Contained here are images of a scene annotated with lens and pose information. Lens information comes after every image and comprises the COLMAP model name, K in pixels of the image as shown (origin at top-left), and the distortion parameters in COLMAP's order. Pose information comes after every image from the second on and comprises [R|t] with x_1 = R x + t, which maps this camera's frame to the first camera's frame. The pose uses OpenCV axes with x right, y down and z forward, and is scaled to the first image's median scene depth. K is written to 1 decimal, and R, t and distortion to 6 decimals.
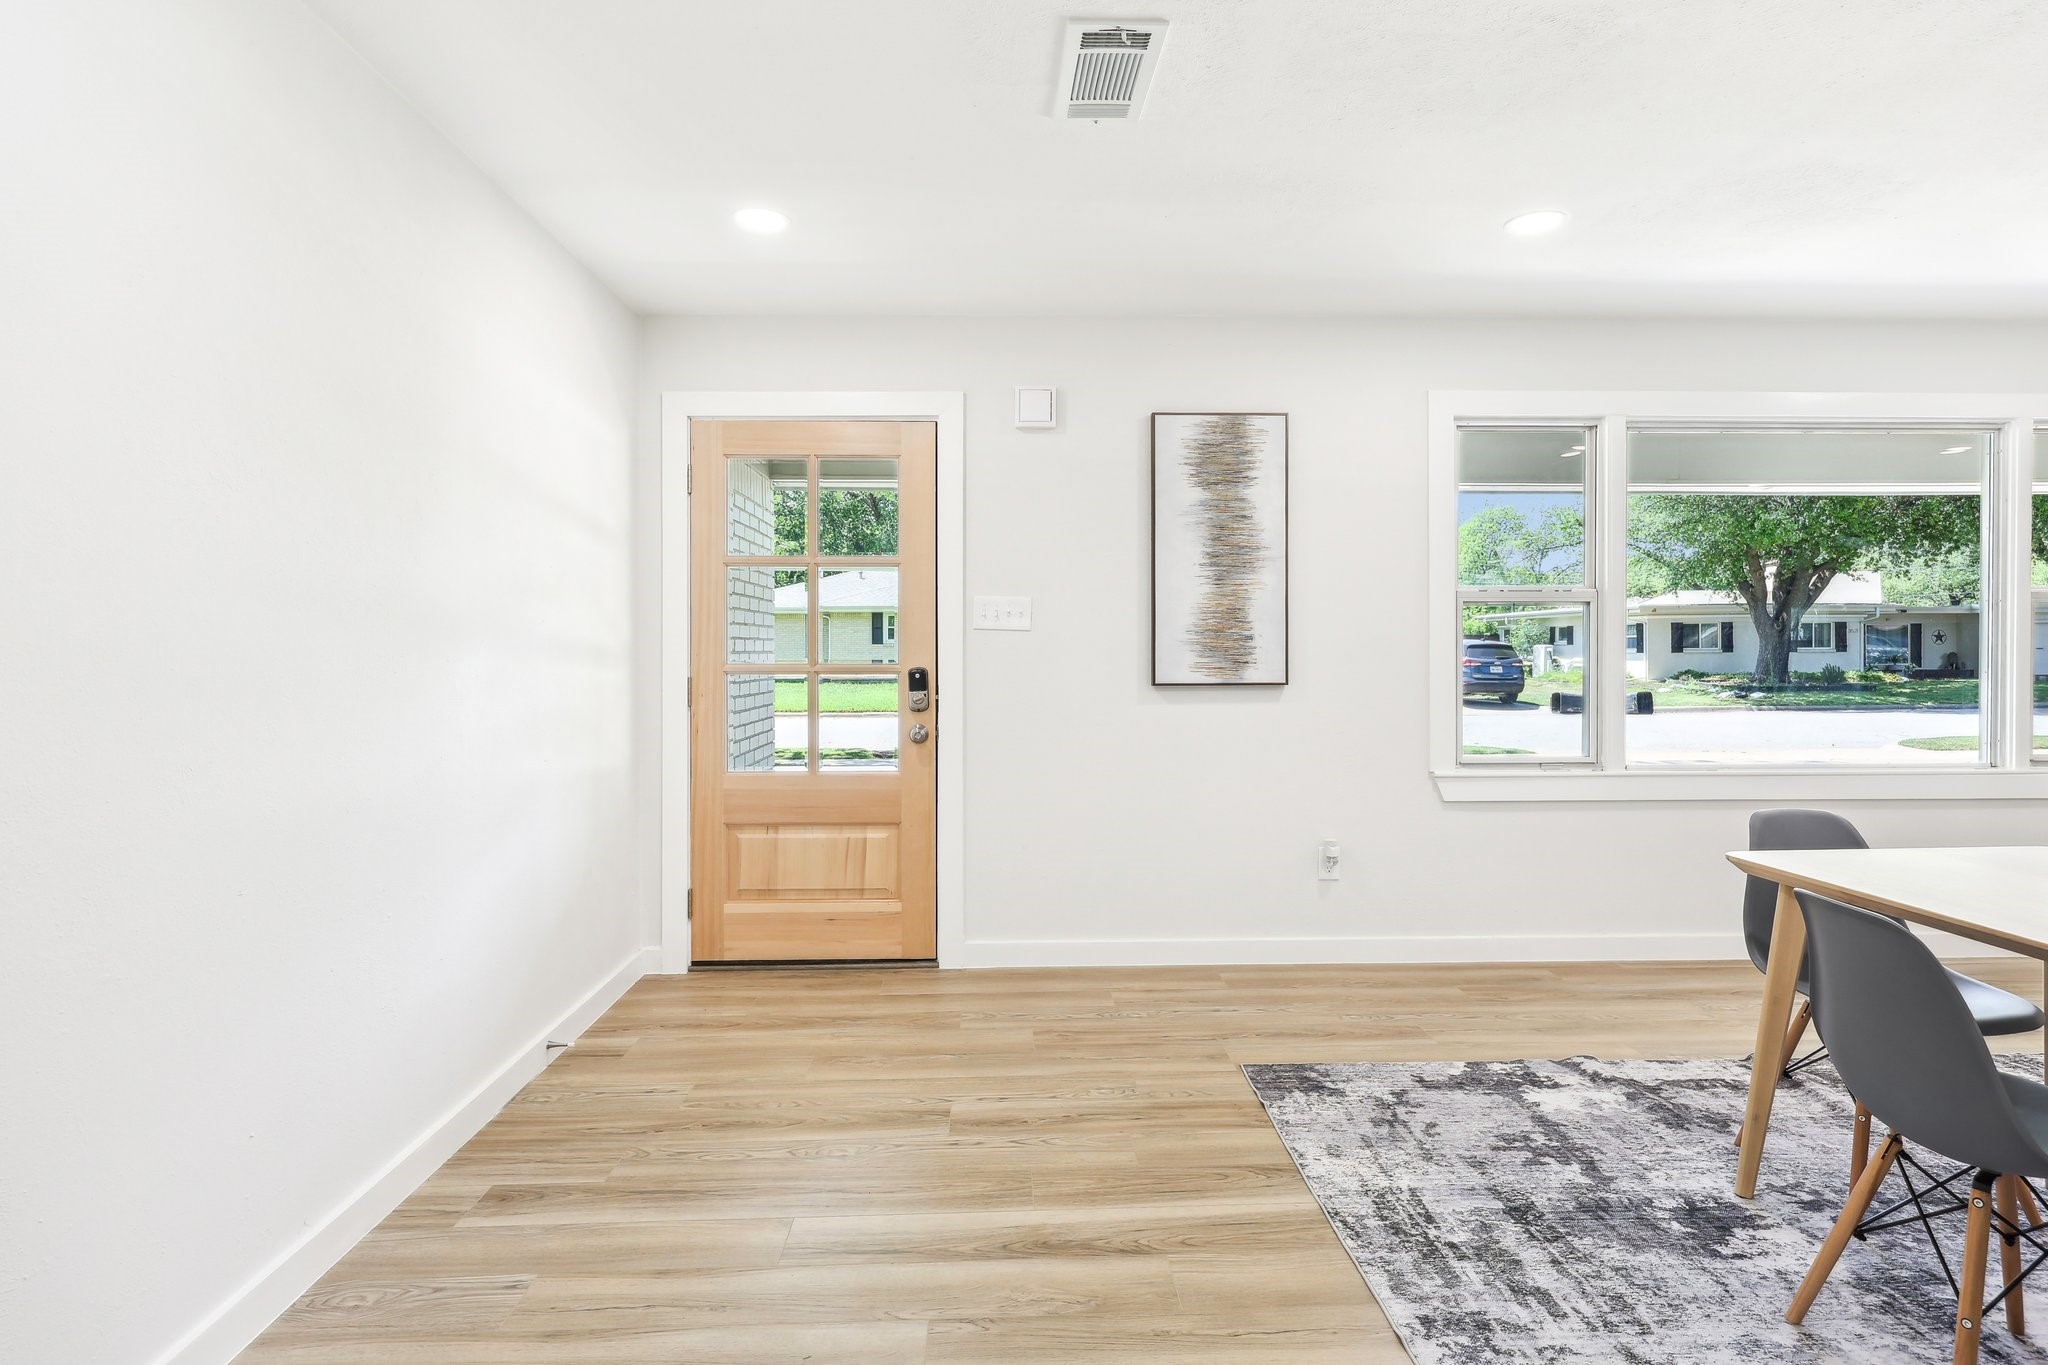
lens RADIAL K [[1088.0, 0, 1055.1], [0, 1088.0, 652.3], [0, 0, 1]] dist [0.018385, 0.000297]
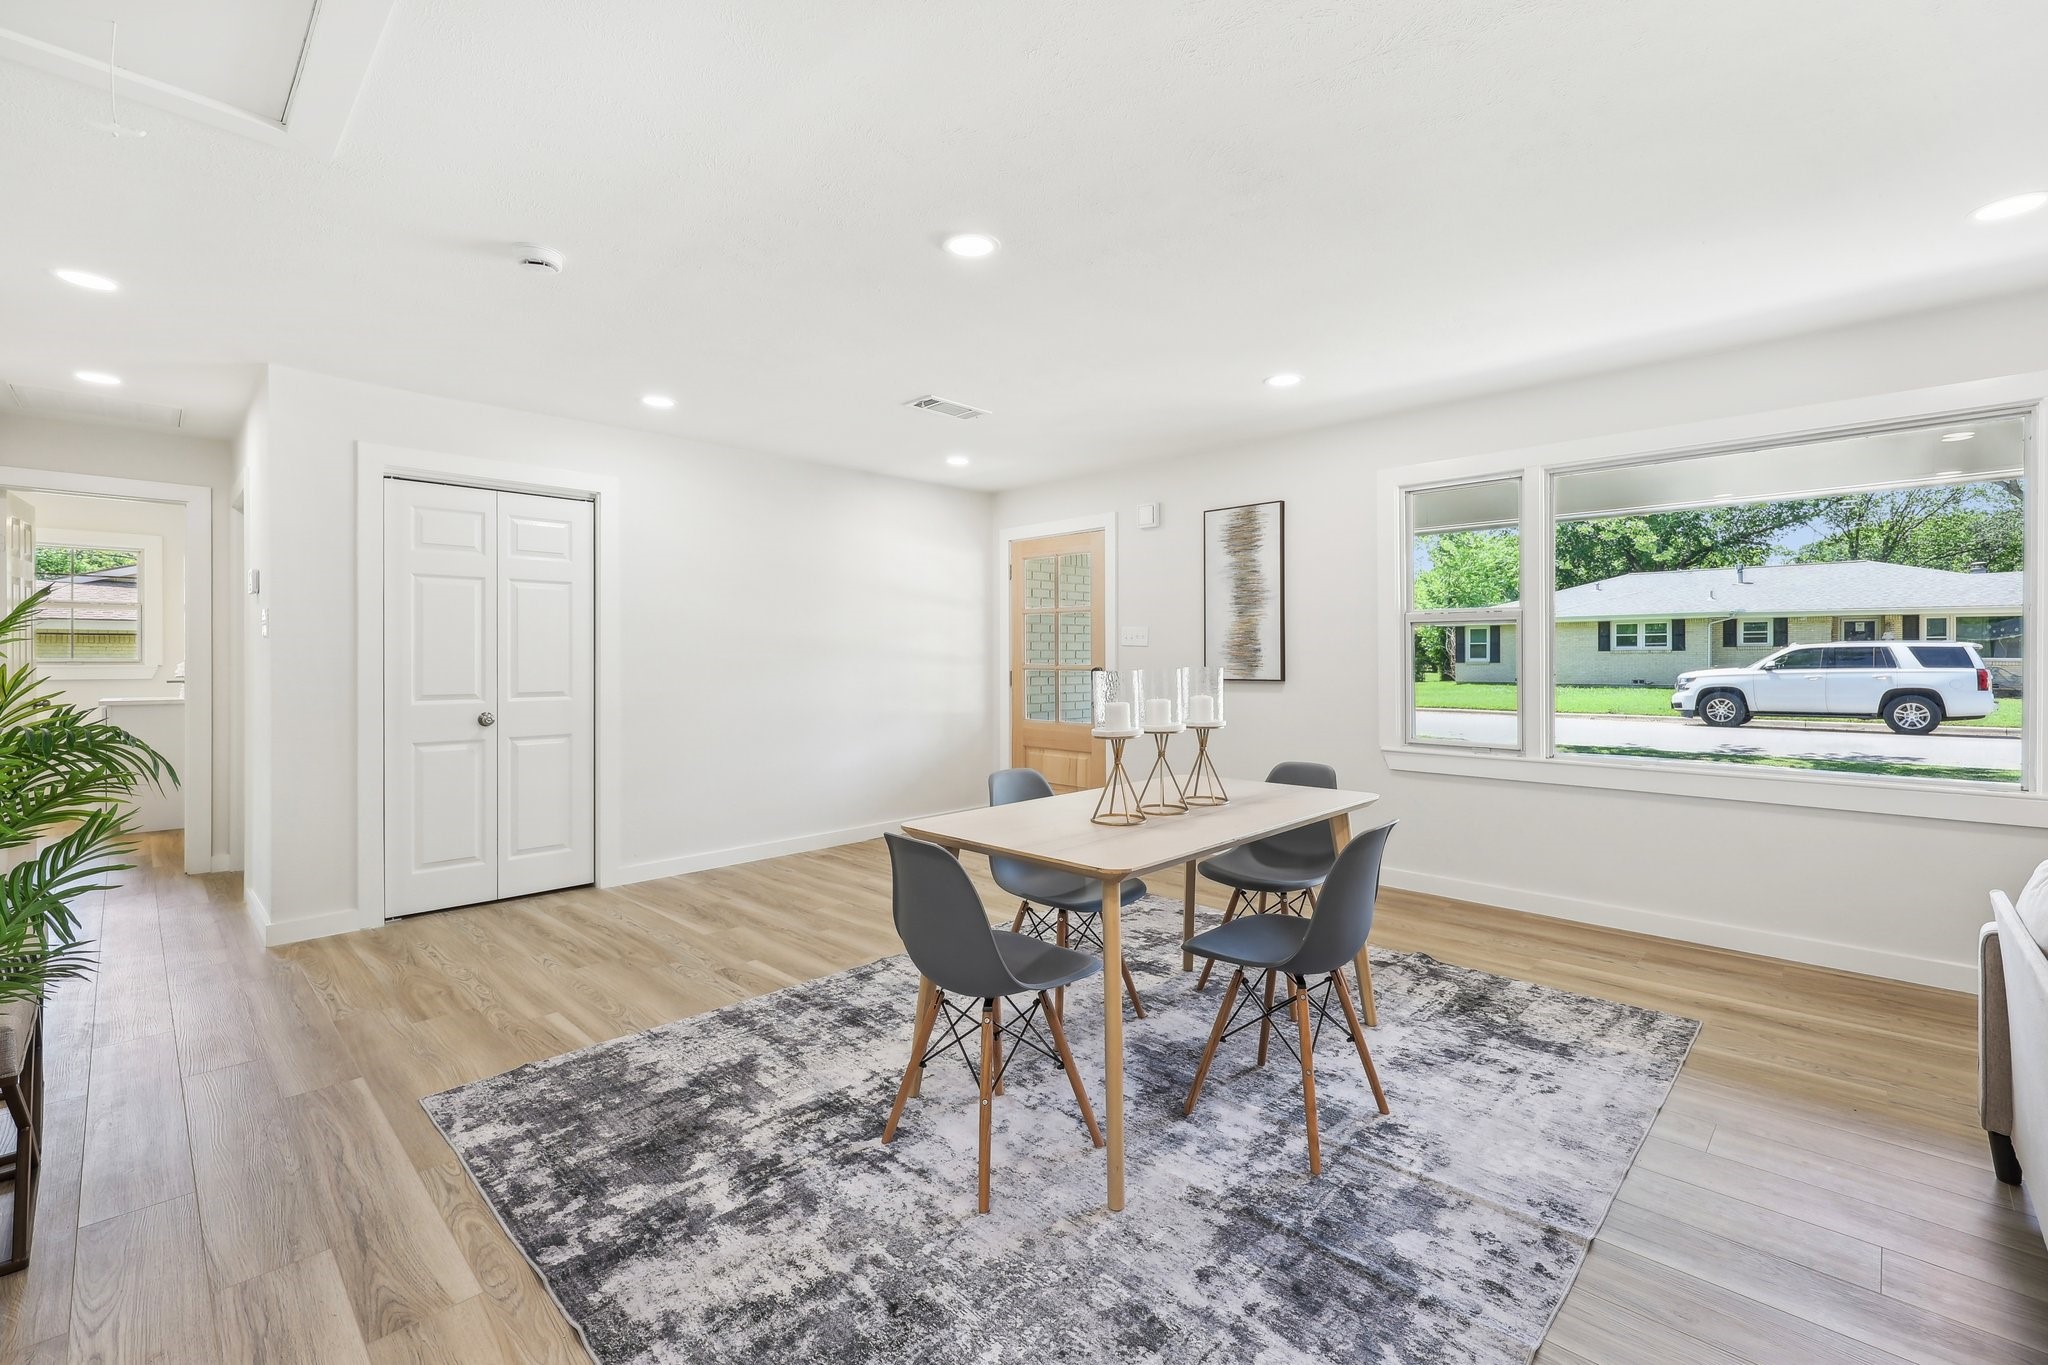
lens RADIAL K [[881.8, 0, 1041.9], [0, 881.8, 671.0], [0, 0, 1]] dist [-0.000015, -0.000722]
pose [[0.689098, 0.012482, -0.724561, 0.872341], [-0.001580, 0.999875, 0.015722, -0.002896], [0.724667, -0.009689, 0.689032, -0.079023]]
